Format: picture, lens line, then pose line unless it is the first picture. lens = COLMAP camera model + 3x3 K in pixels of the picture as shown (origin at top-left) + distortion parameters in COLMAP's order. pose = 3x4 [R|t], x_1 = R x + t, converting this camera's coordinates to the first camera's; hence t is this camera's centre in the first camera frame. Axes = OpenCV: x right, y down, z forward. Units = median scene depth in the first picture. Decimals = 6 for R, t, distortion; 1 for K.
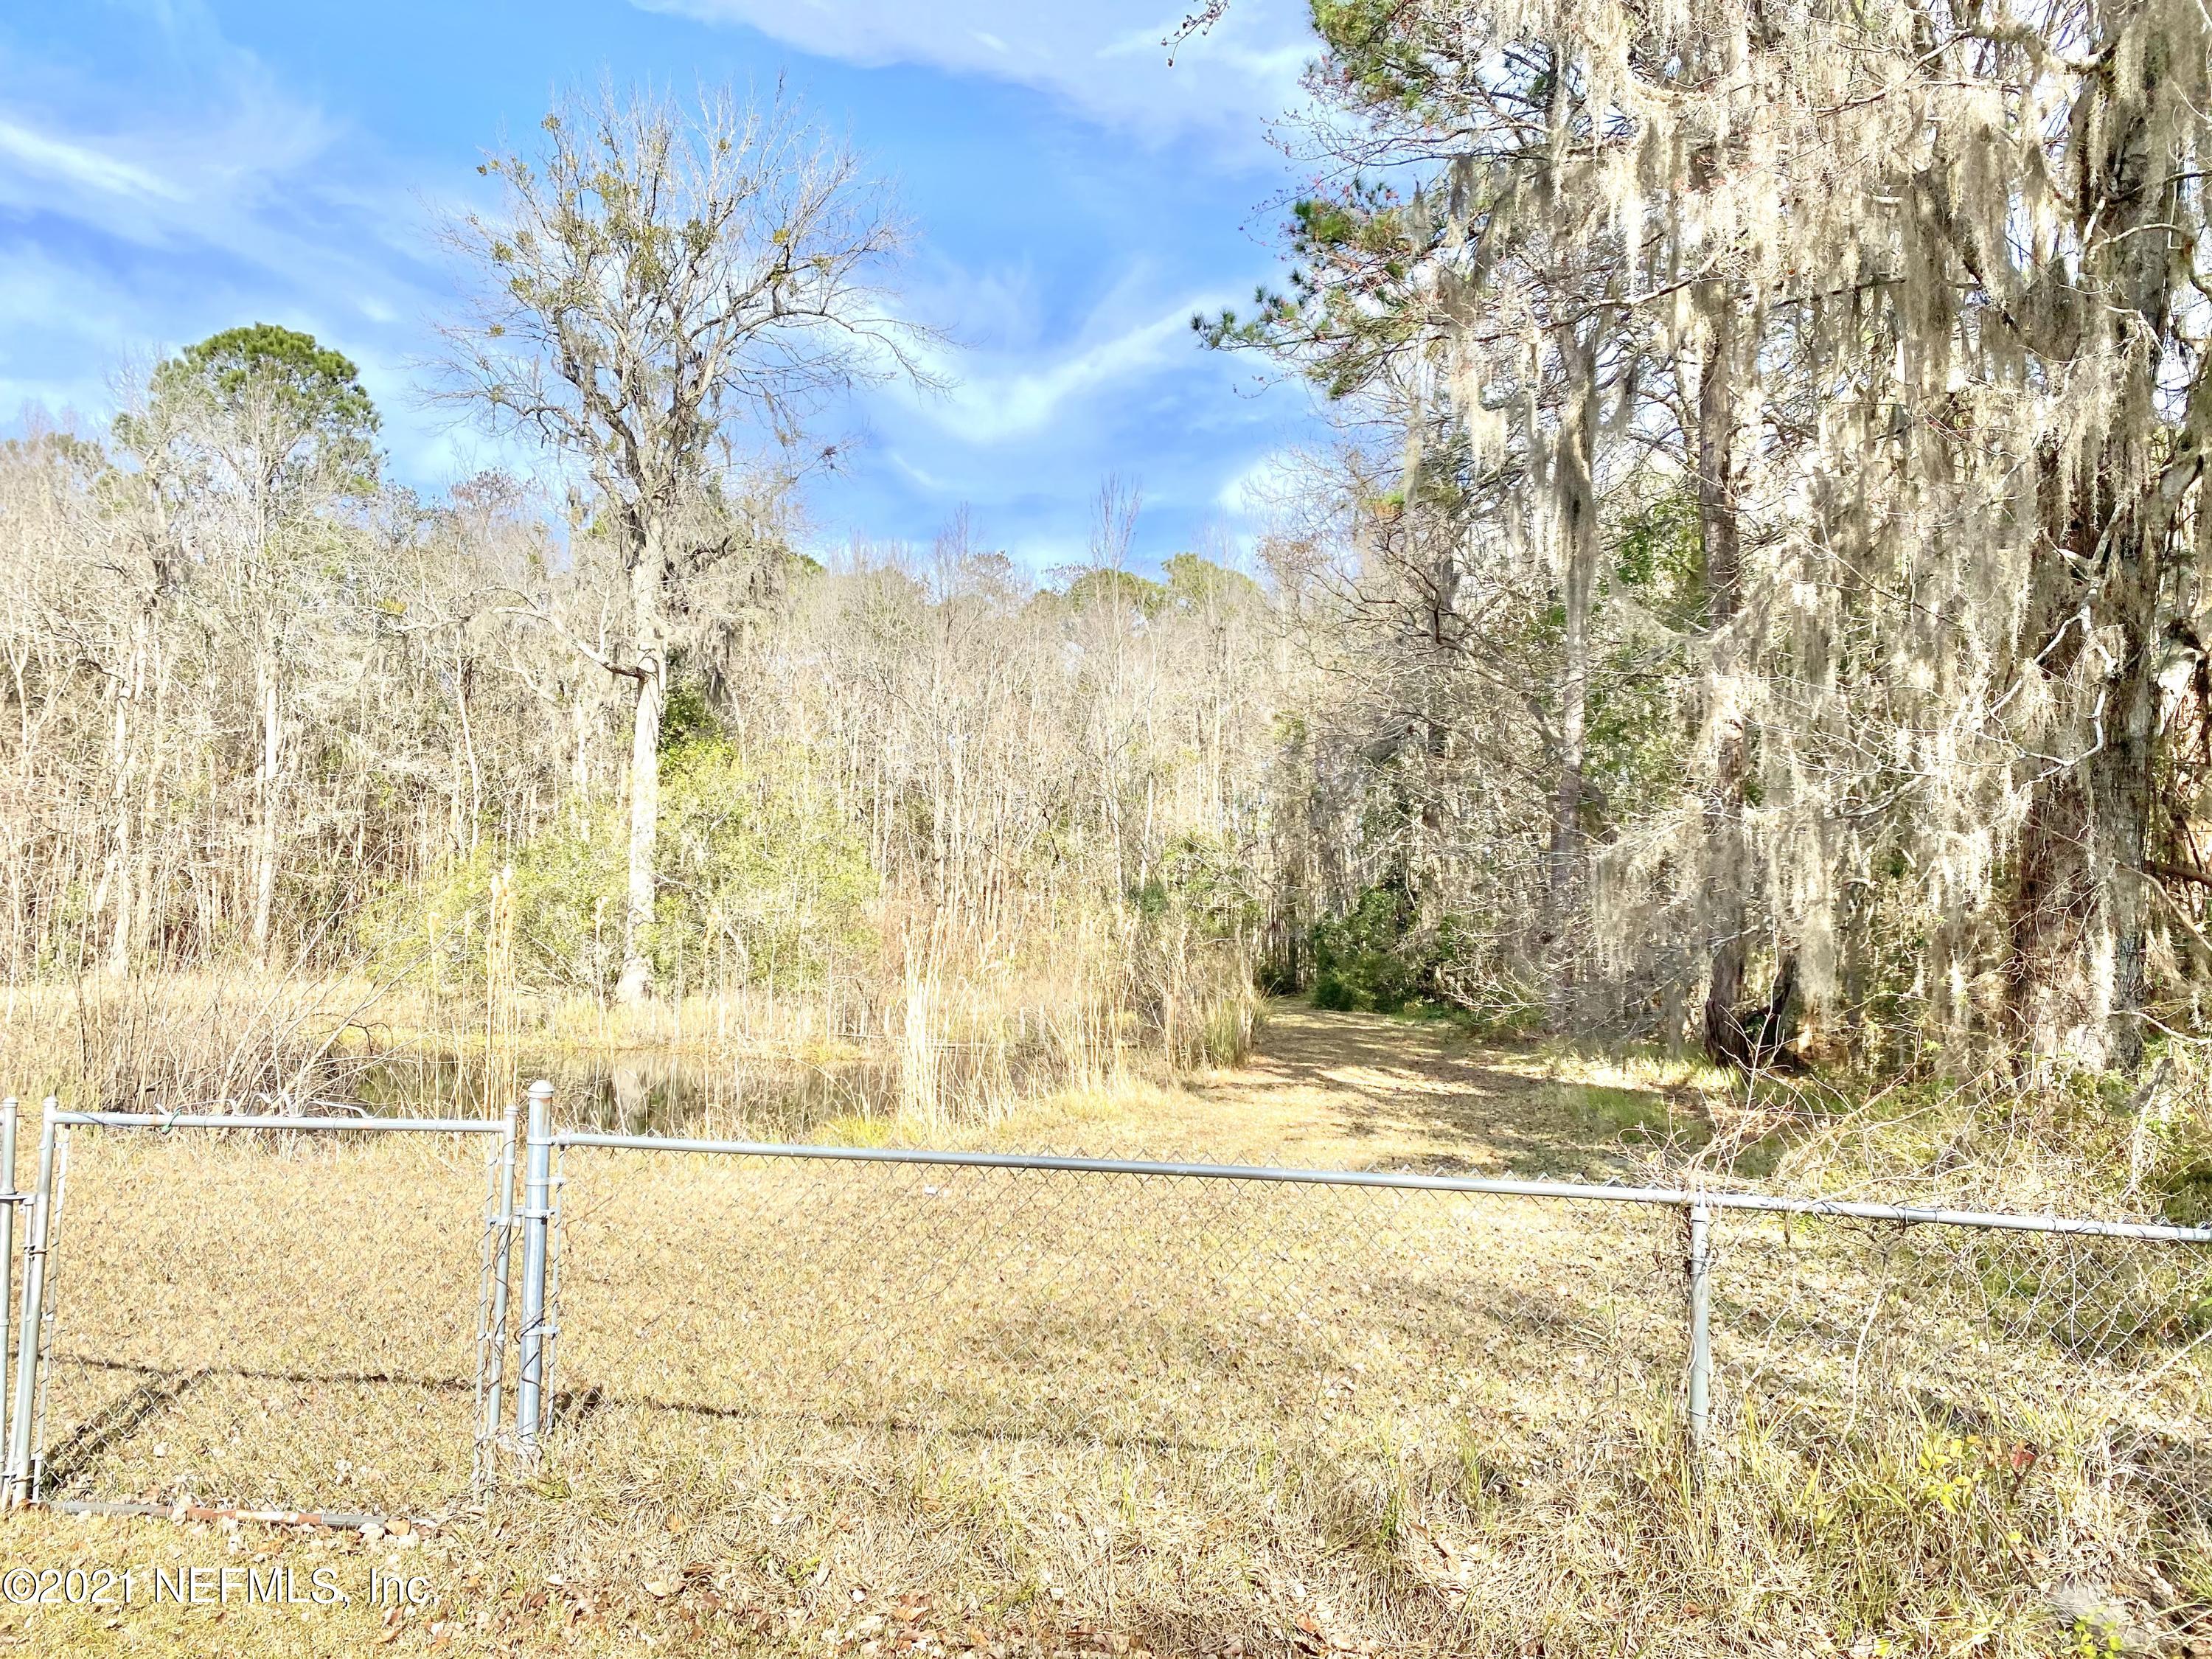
lens RADIAL K [[1704.1, 0, 1113.9], [0, 1704.1, 831.6], [0, 0, 1]] dist [0.039672, -0.033843]
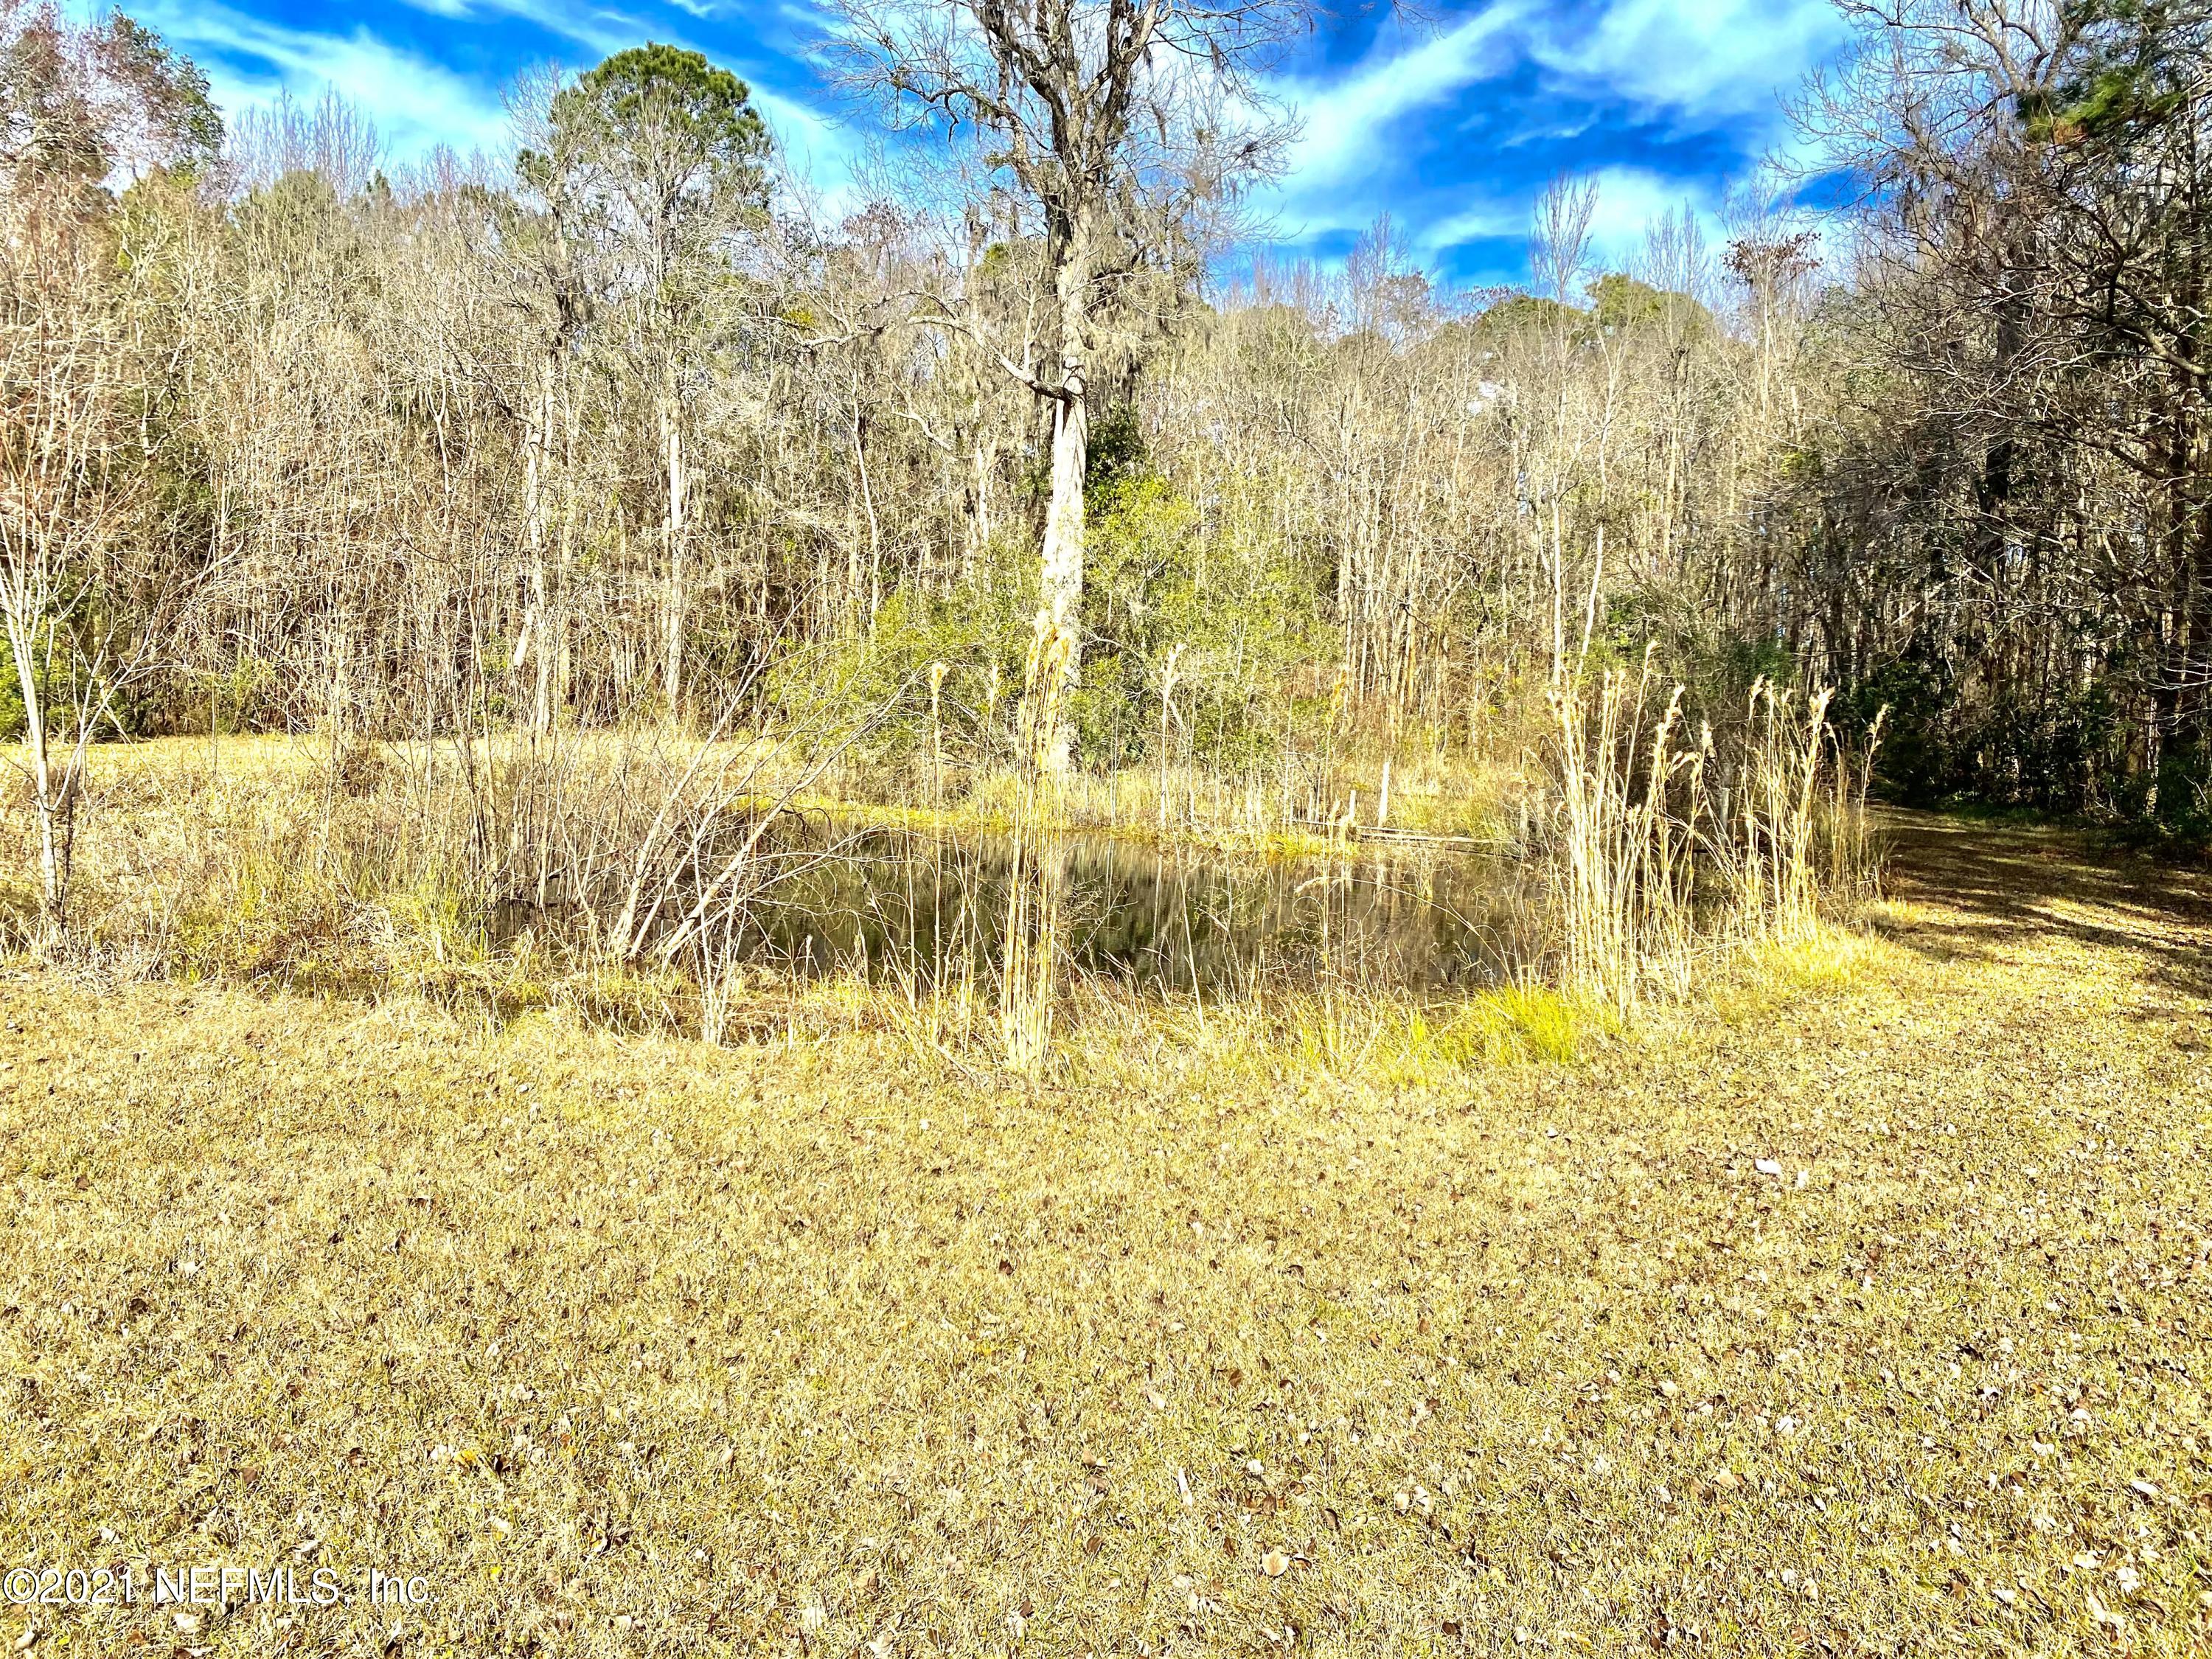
lens RADIAL K [[1704.1, 0, 1096.1], [0, 1704.1, 819.7], [0, 0, 1]] dist [0.039672, -0.033843]
pose [[0.976217, 0.031290, -0.214527, -0.054661], [-0.003409, 0.991623, 0.129119, 0.006429], [0.216770, -0.125317, 0.968146, 0.110608]]
